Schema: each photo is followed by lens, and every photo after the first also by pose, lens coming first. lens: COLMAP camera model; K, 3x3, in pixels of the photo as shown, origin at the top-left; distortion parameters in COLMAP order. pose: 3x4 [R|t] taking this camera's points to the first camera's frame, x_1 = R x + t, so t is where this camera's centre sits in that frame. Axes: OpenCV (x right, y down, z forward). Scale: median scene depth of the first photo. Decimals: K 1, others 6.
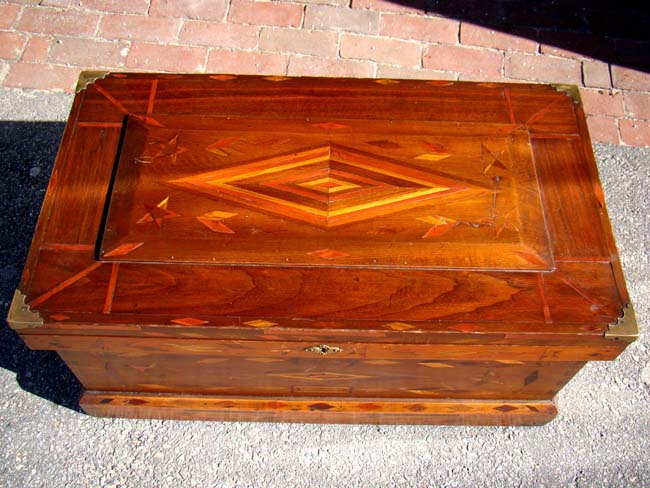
lens RADIAL K [[658.7, 0, 325.0], [0, 658.7, 244.0], [0, 0, 1]] dist [-0.099717, 0.001483]
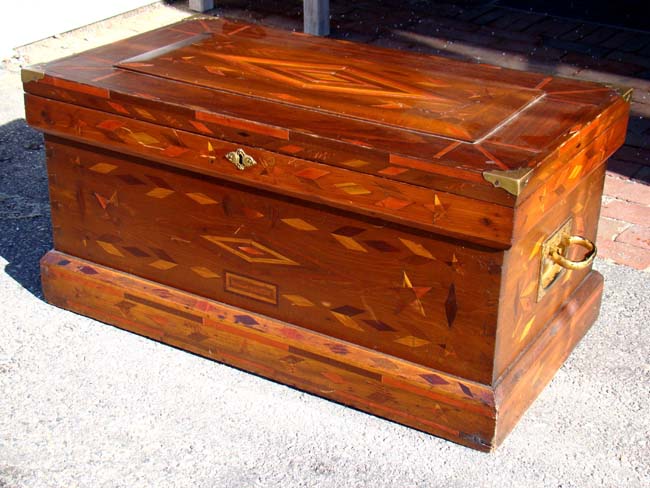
lens RADIAL K [[1075.0, 0, 325.0], [0, 1075.0, 244.0], [0, 0, 1]] dist [0.033989, 0.064938]
pose [[0.870546, 0.211062, -0.444525, 0.774677], [-0.418804, 0.792074, -0.444096, 0.831297], [0.258365, 0.572775, 0.777931, -0.196179]]
